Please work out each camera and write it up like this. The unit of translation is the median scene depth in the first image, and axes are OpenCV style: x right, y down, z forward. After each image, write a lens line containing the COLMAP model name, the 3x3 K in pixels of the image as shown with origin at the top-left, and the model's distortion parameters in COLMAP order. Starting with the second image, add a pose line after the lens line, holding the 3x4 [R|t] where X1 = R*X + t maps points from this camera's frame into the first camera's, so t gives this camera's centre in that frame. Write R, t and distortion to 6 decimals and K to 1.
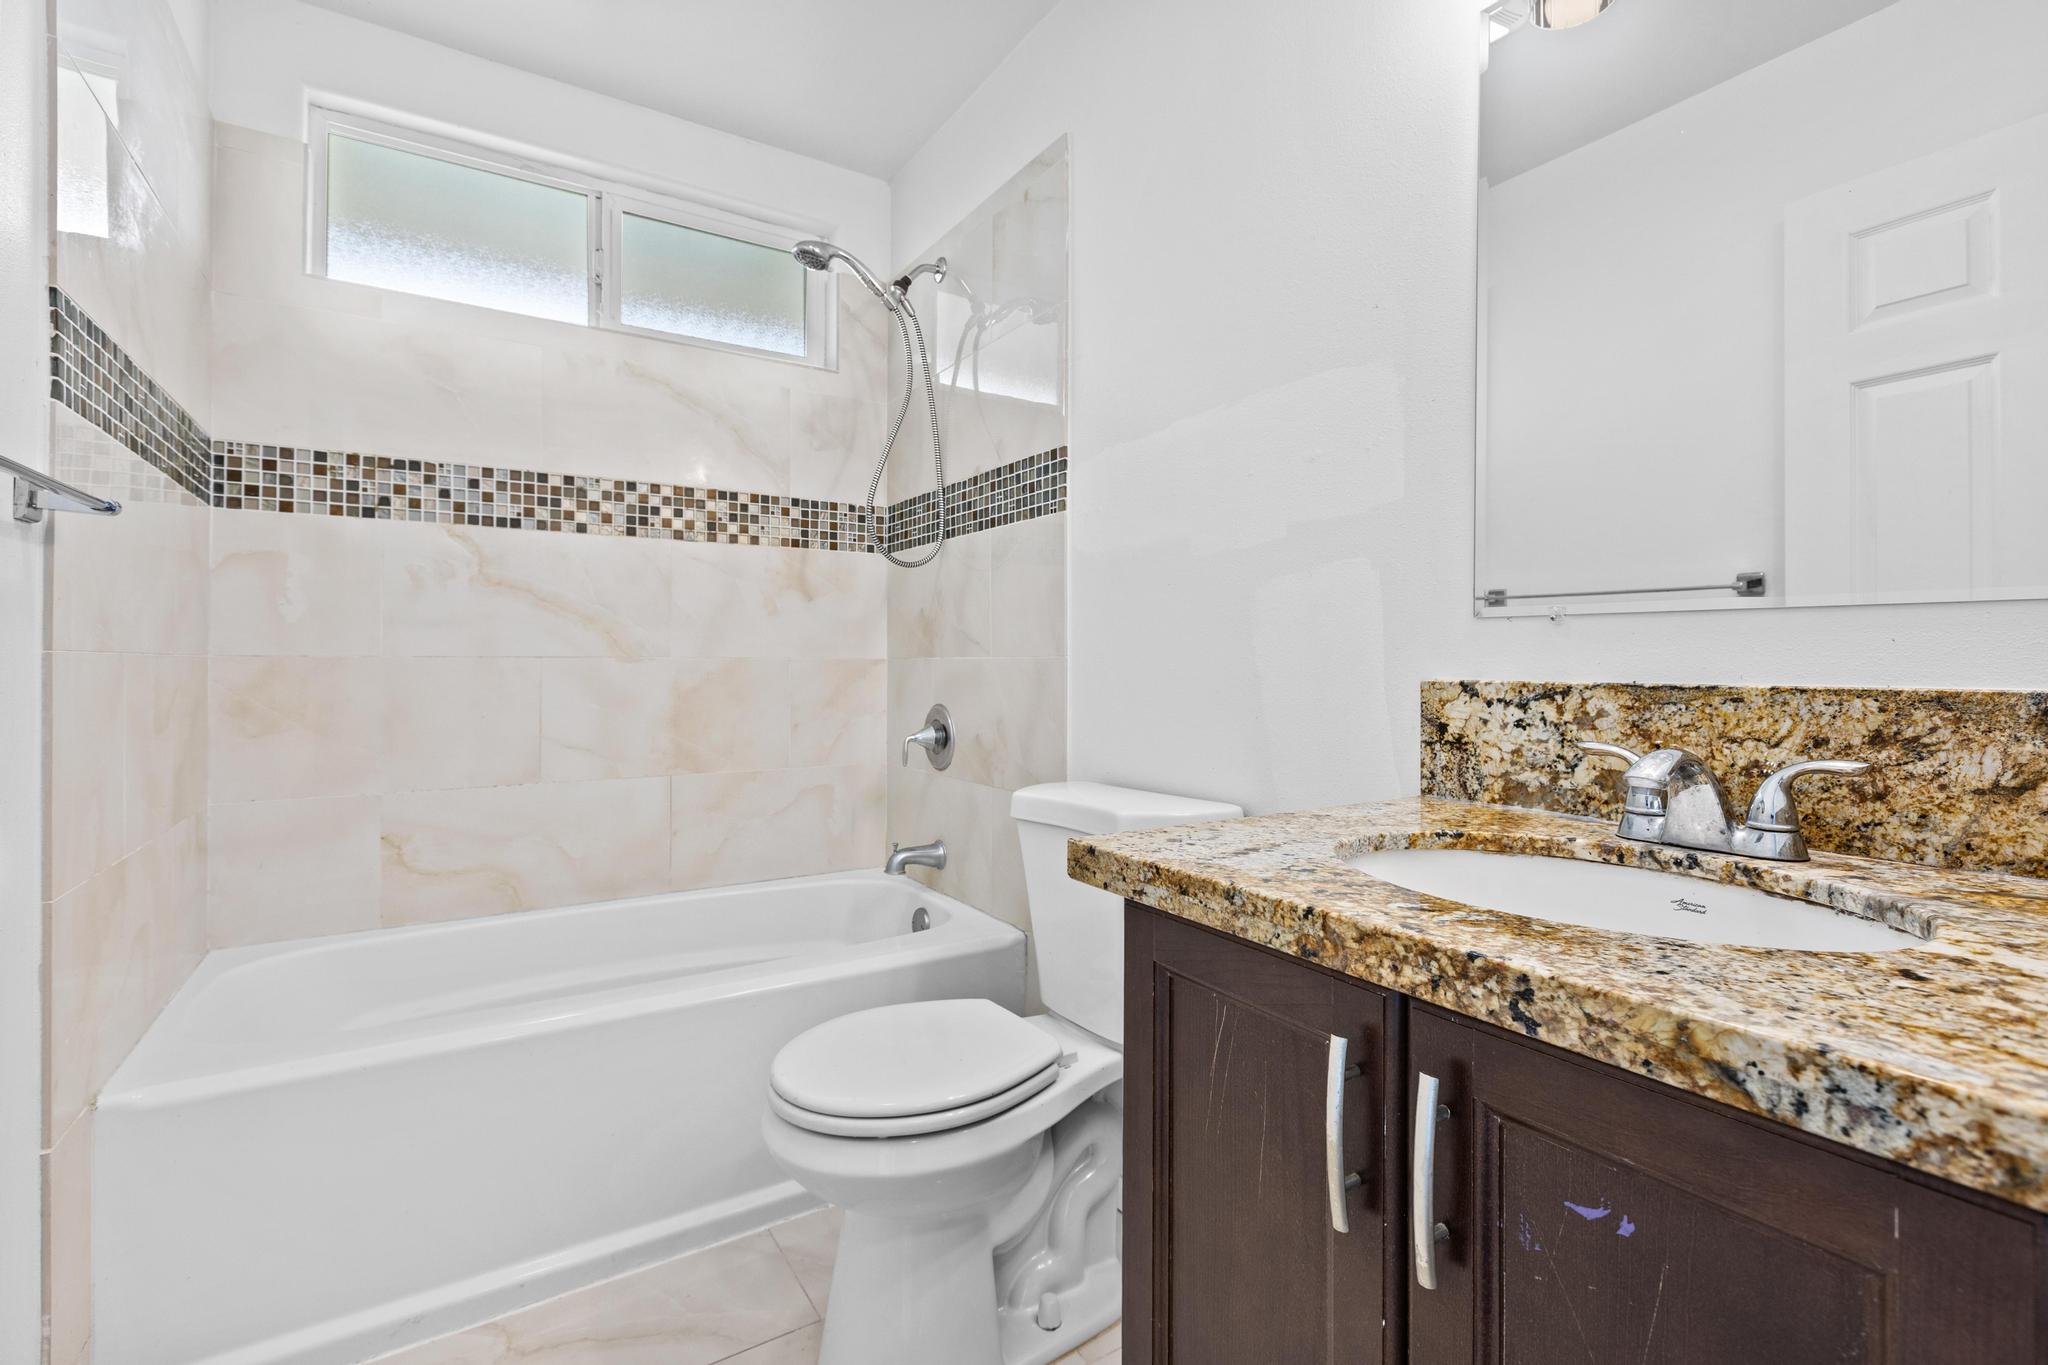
lens RADIAL K [[911.2, 0, 1033.4], [0, 911.2, 653.4], [0, 0, 1]] dist [0.003819, -0.001266]
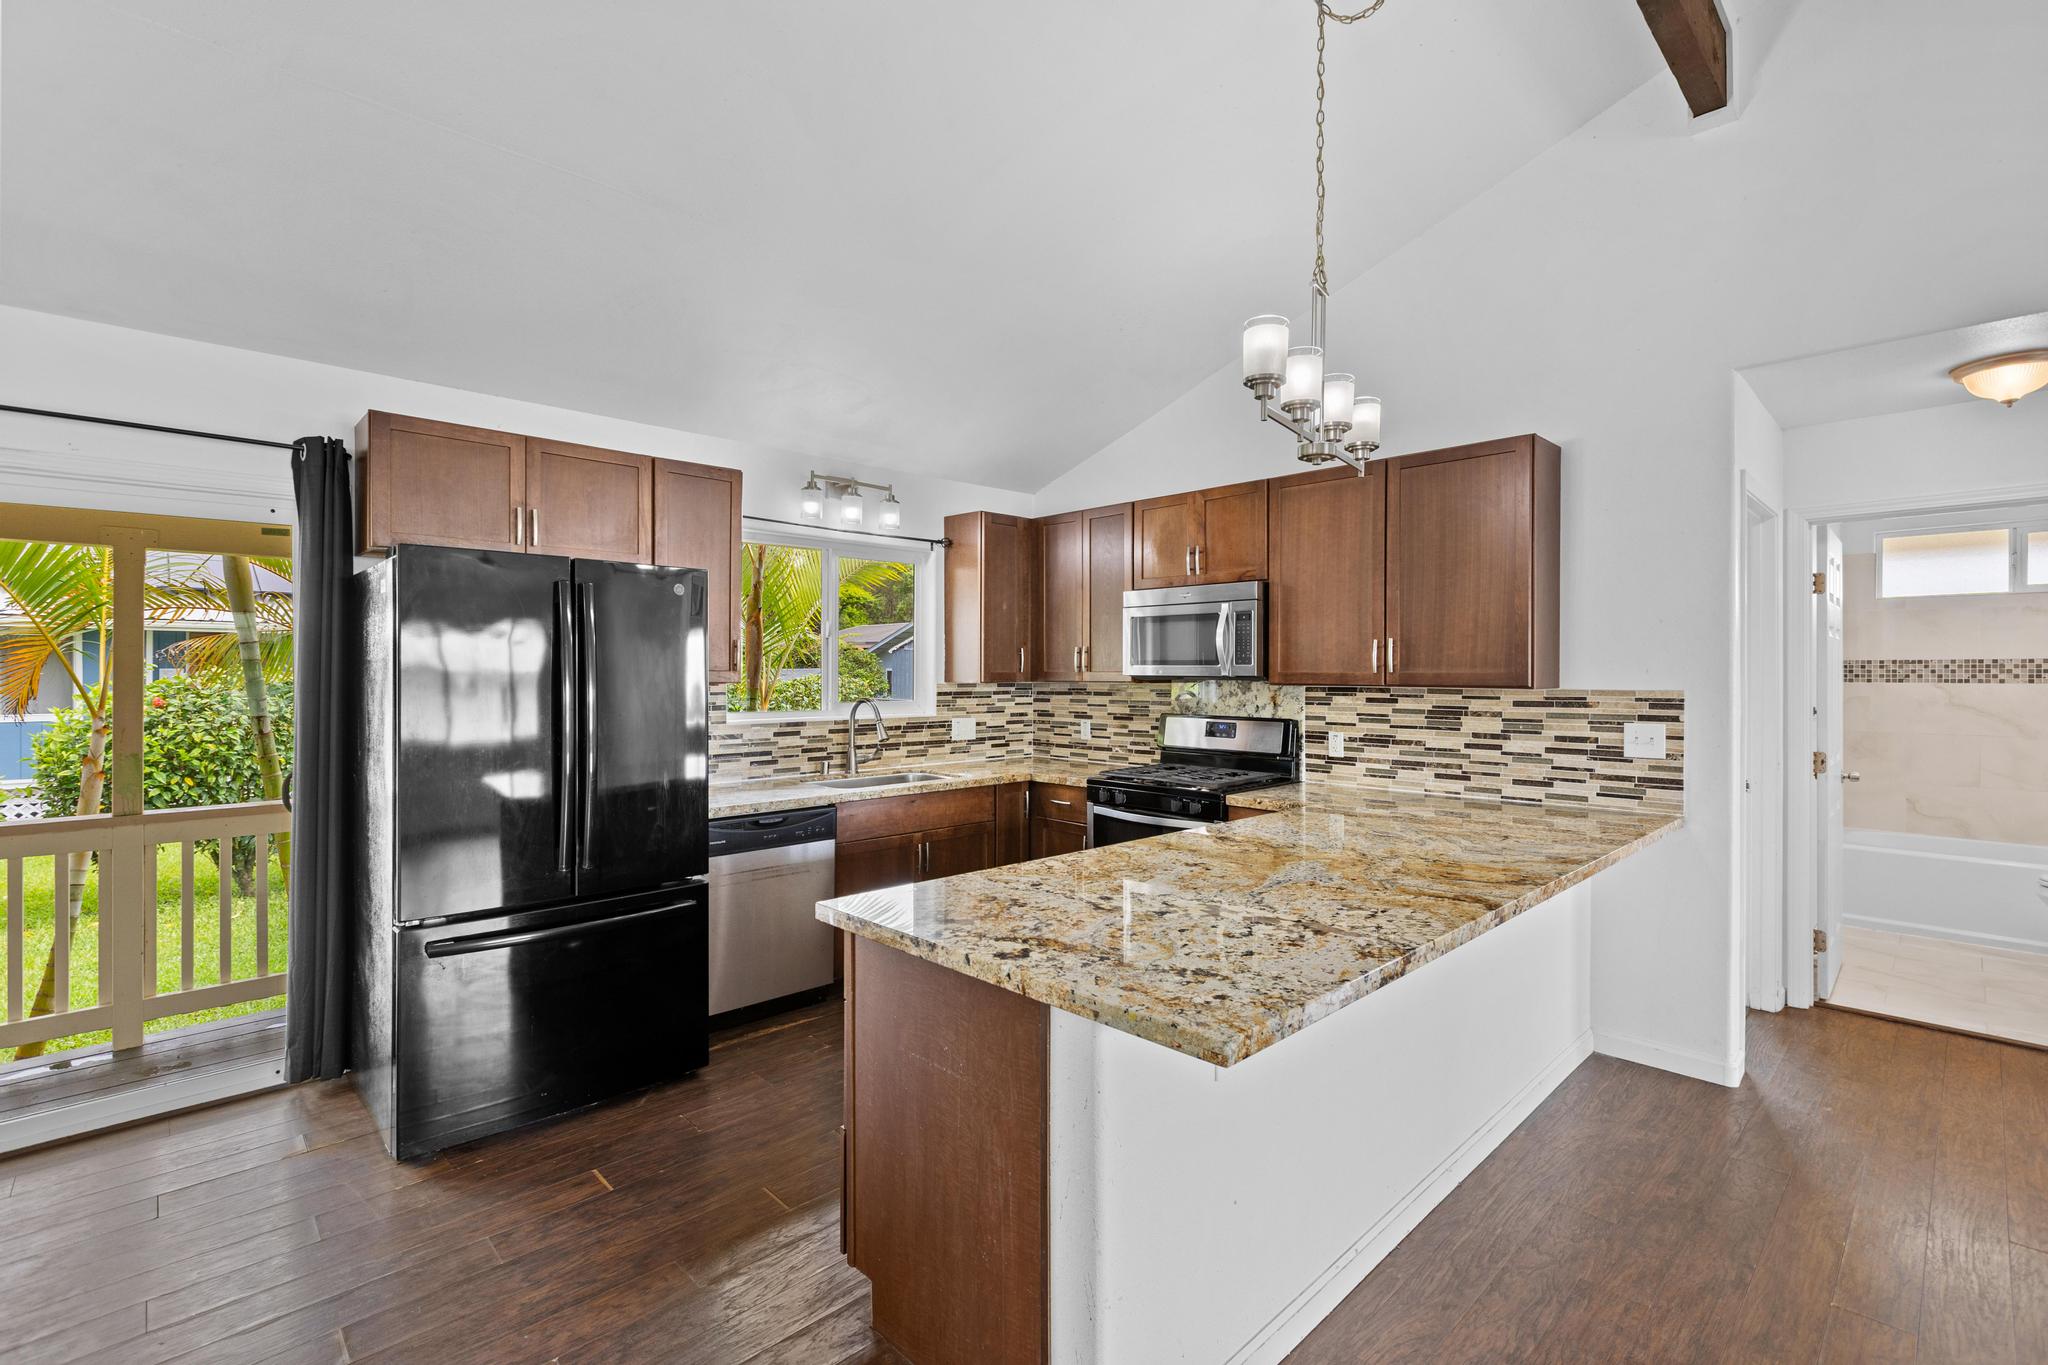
lens RADIAL K [[911.2, 0, 1032.5], [0, 911.2, 672.5], [0, 0, 1]] dist [0.003819, -0.001266]
pose [[0.212927, -0.000436, -0.977068, 1.331122], [0.006002, 0.999982, 0.000861, -0.186230], [0.977050, -0.006048, 0.212926, -2.030490]]
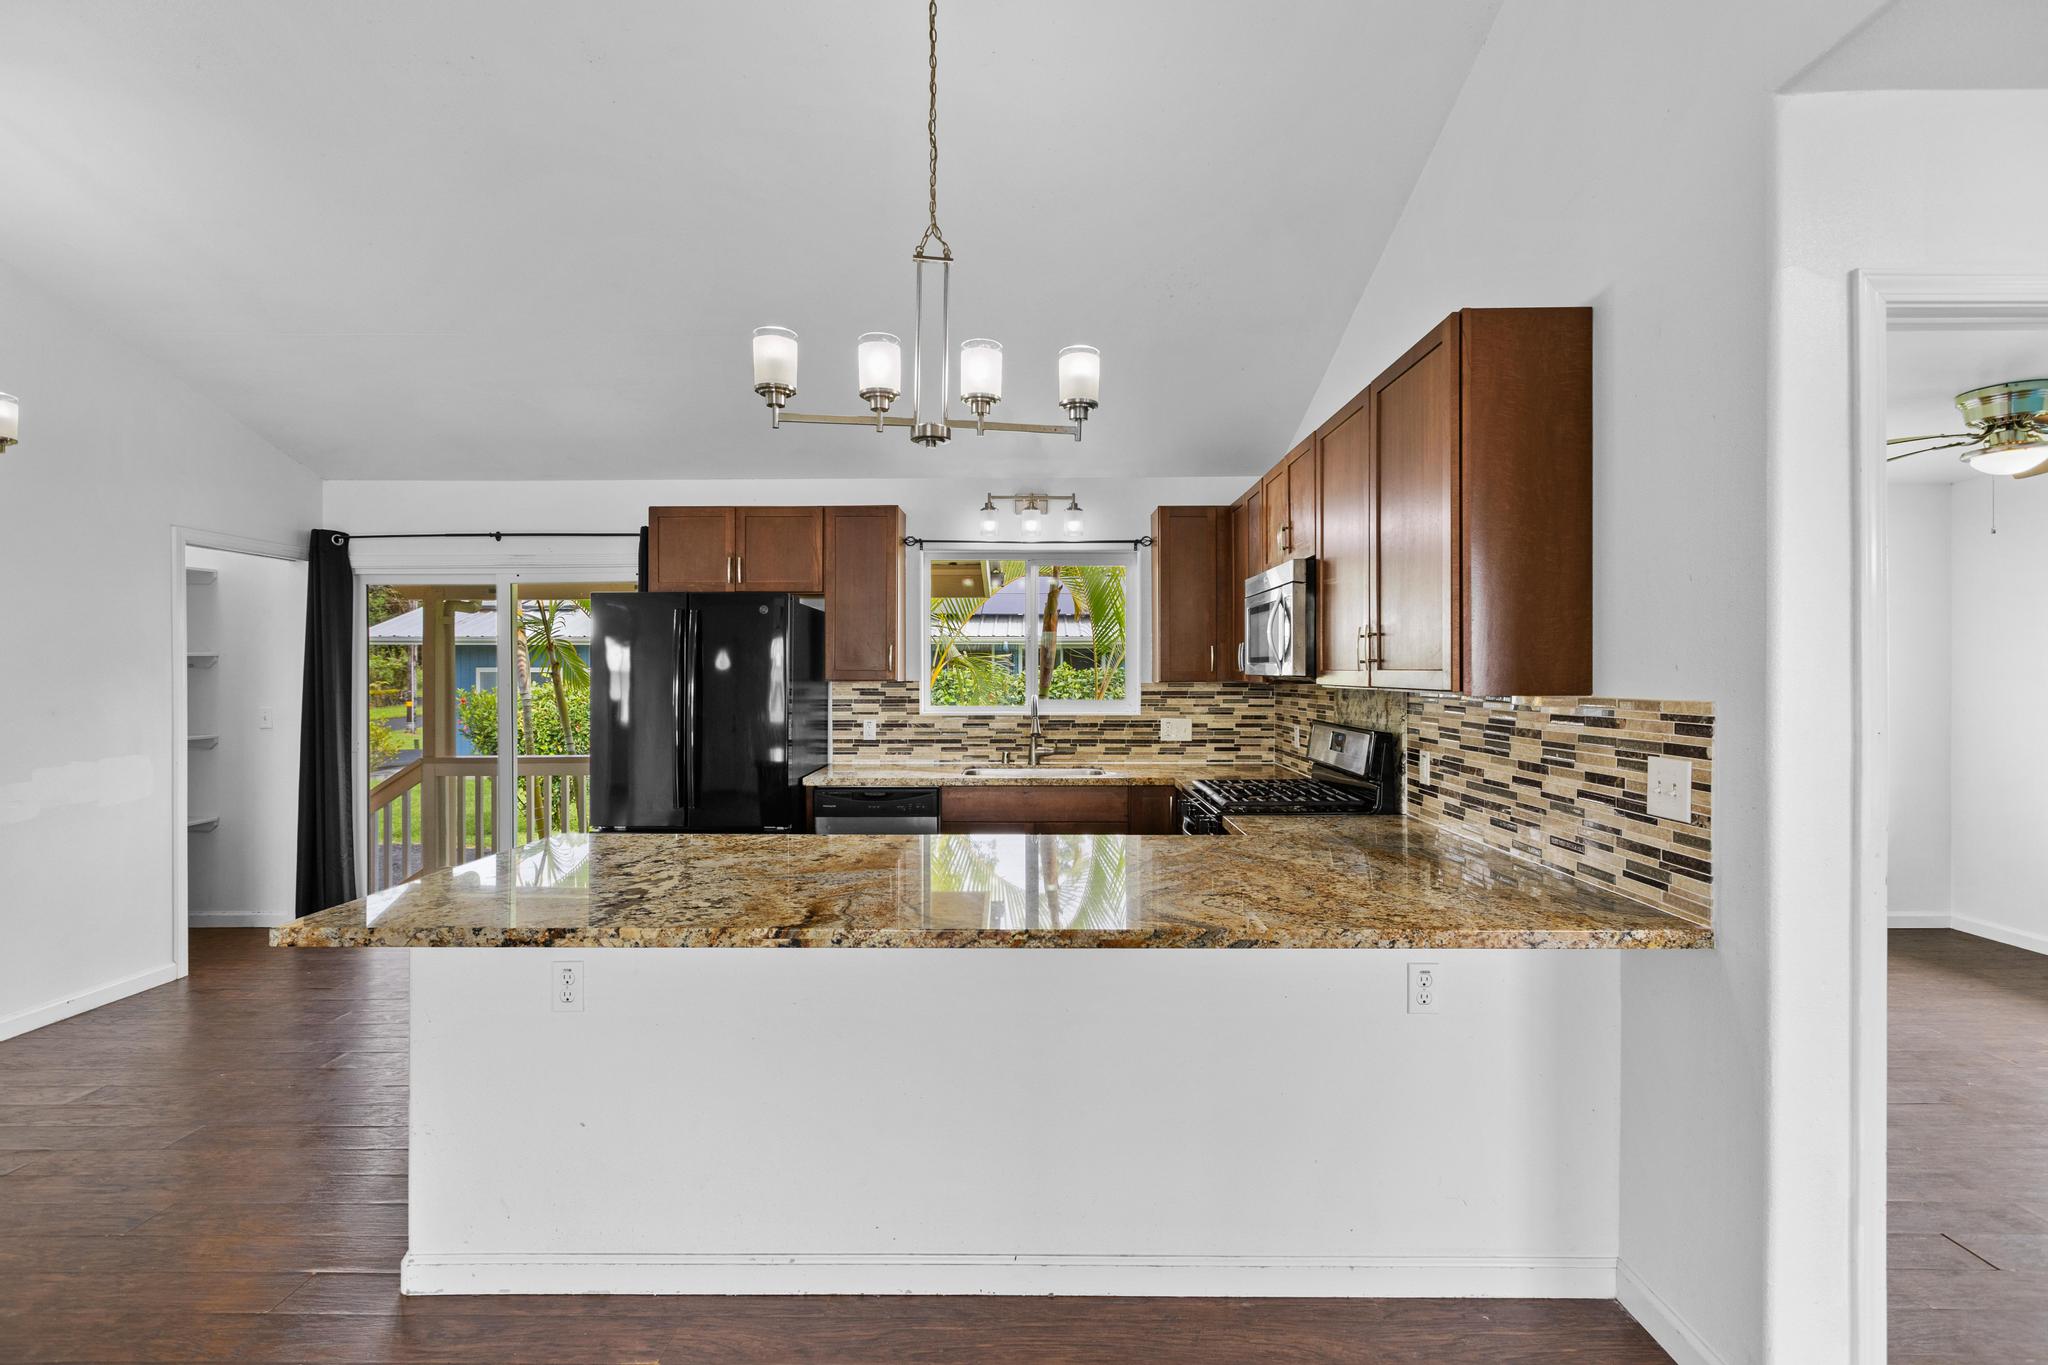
lens RADIAL K [[911.2, 0, 1035.4], [0, 911.2, 673.7], [0, 0, 1]] dist [0.003819, -0.001266]
pose [[-0.532724, 0.000926, -0.846288, 1.121109], [0.006107, 0.999978, -0.002750, -0.175982], [0.846267, -0.006633, -0.532718, -0.742248]]
